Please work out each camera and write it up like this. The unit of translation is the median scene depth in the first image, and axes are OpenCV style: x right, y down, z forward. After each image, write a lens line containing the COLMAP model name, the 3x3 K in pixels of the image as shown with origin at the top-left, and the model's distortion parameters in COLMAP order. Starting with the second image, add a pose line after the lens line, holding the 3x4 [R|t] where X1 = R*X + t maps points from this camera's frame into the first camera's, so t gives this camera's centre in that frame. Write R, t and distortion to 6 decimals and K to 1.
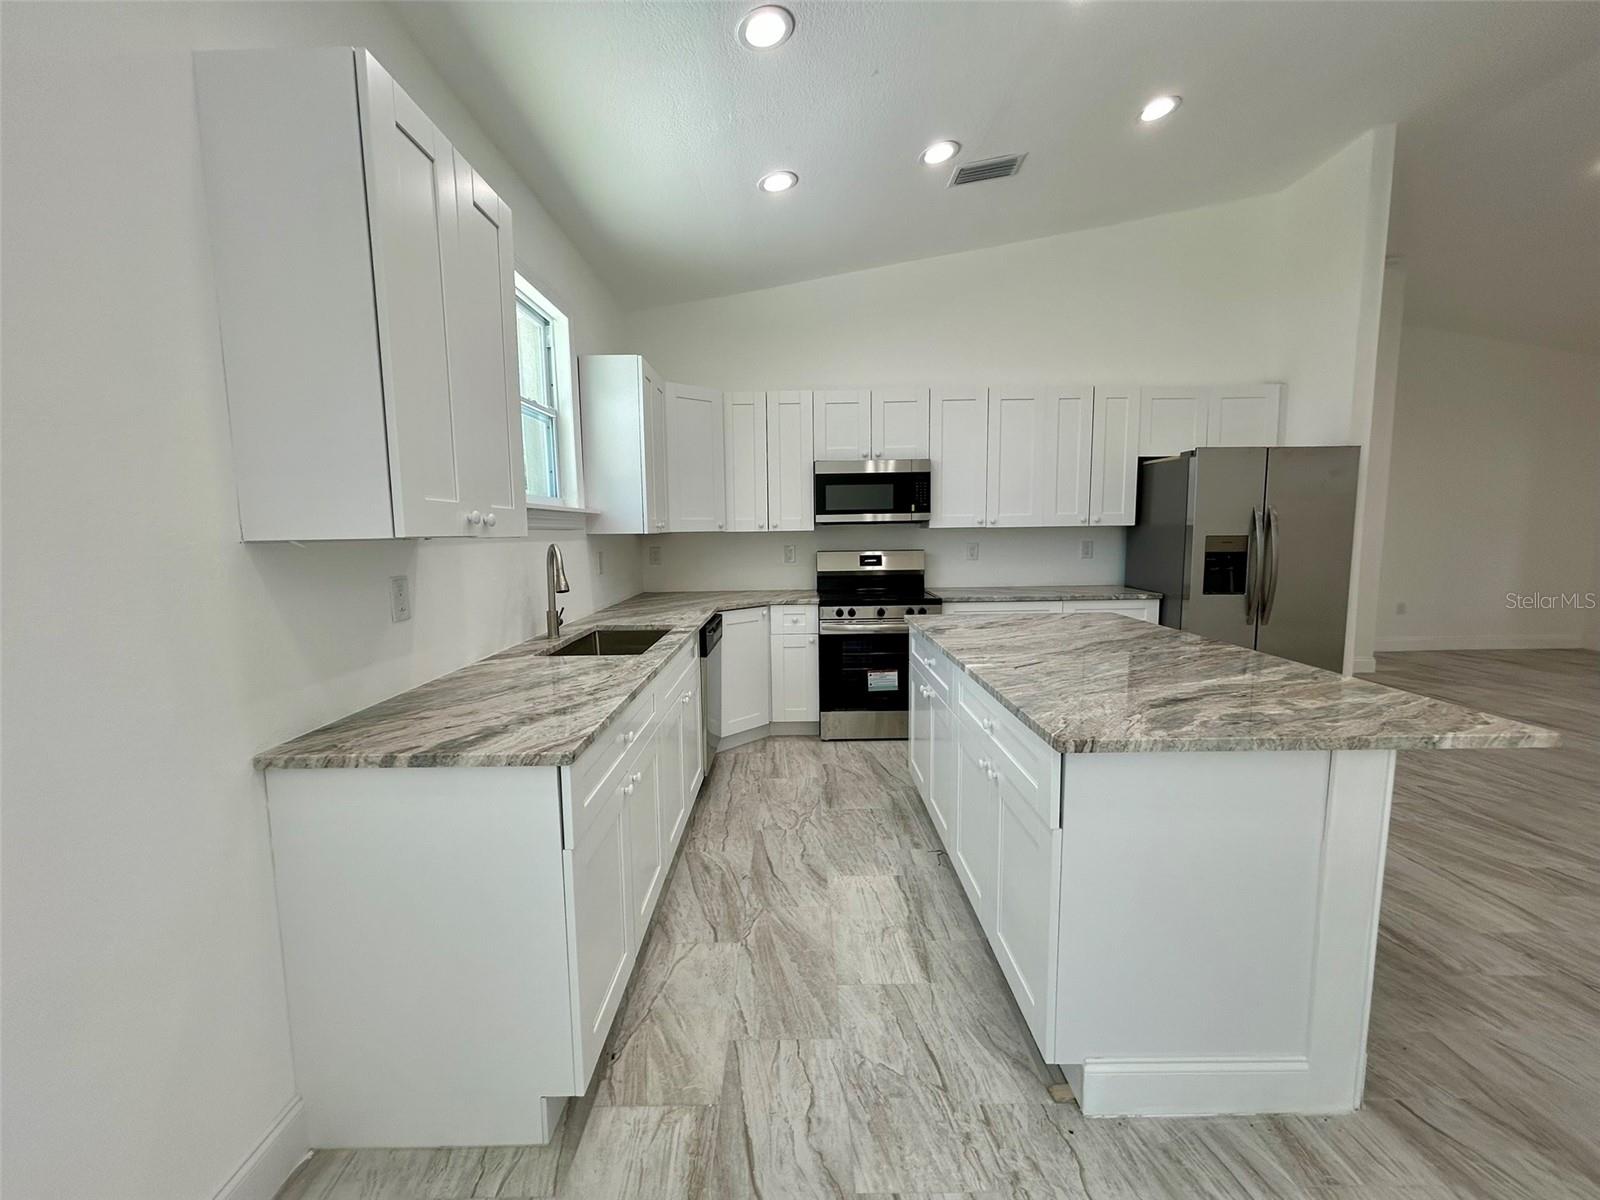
lens RADIAL K [[645.7, 0, 799.6], [0, 645.7, 596.6], [0, 0, 1]] dist [0.000445, -0.000774]
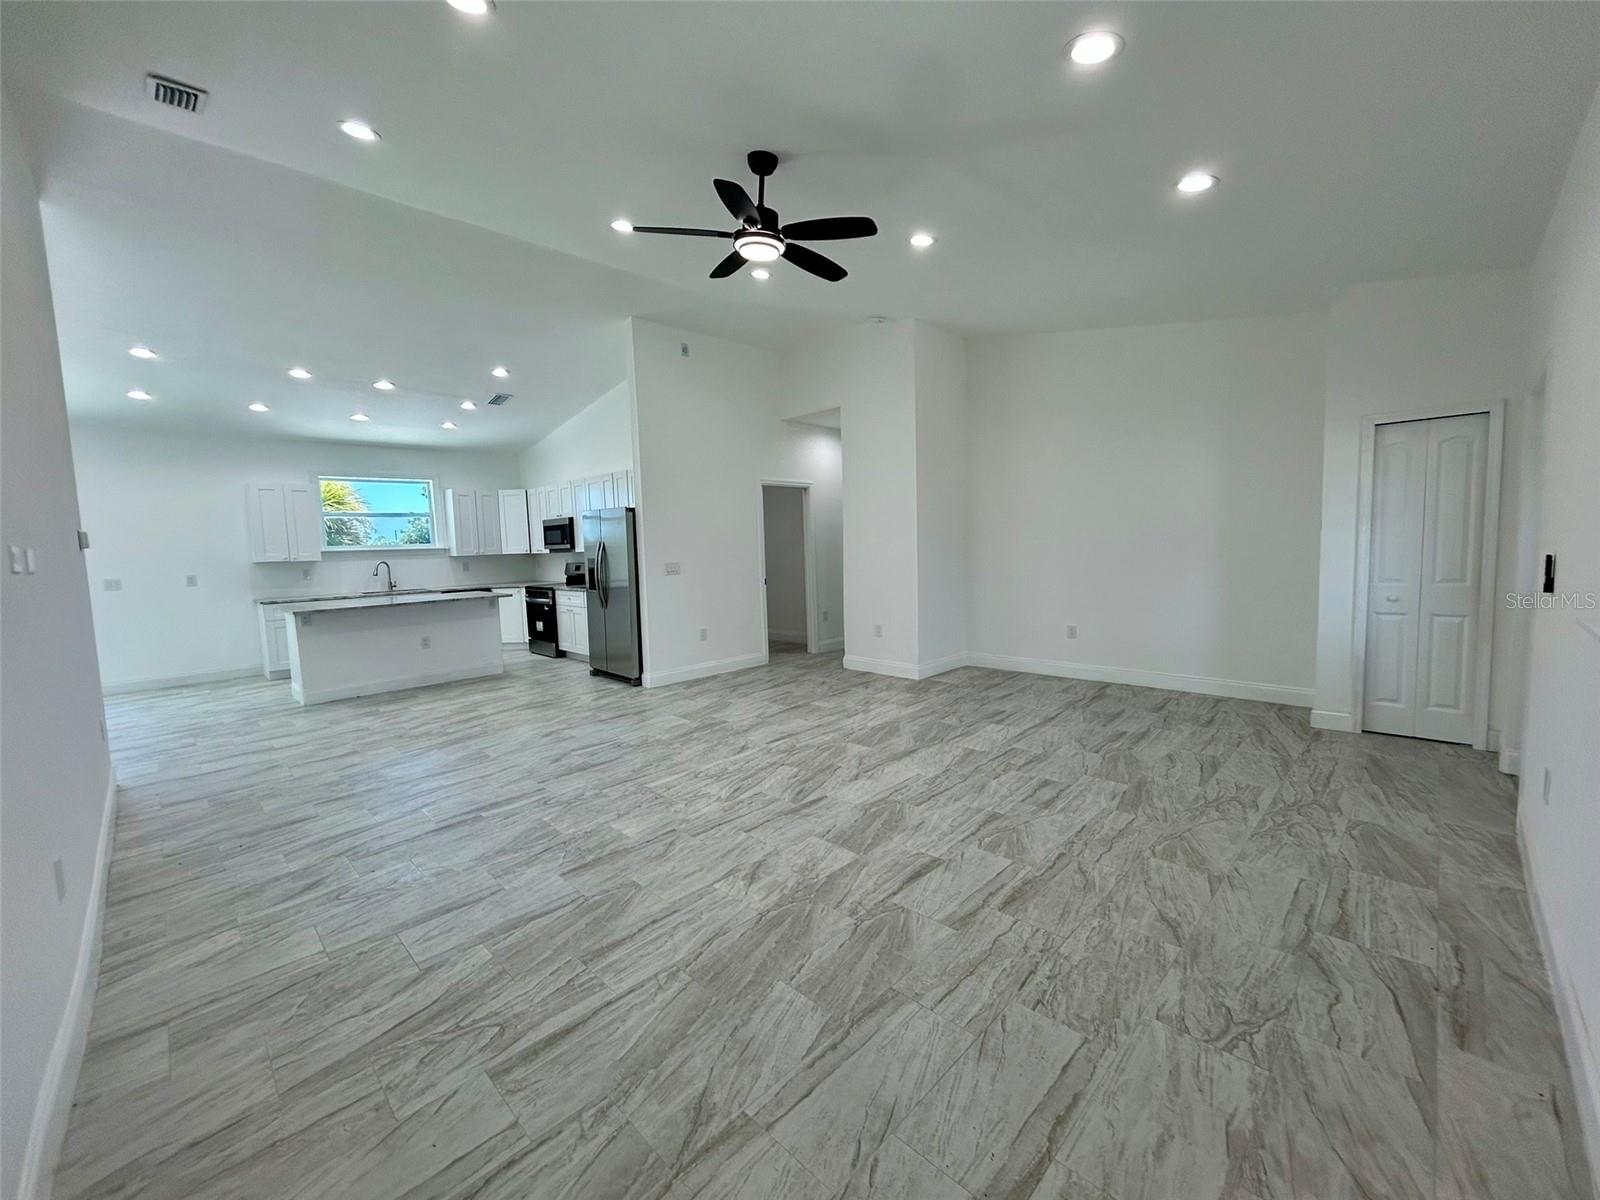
lens RADIAL K [[645.7, 0, 796.5], [0, 645.7, 596.7], [0, 0, 1]] dist [0.000445, -0.000774]
pose [[0.706474, 0.051333, -0.705875, 2.285552], [-0.051853, 0.998440, 0.020711, -0.052544], [0.705837, 0.021970, 0.708034, 0.112987]]
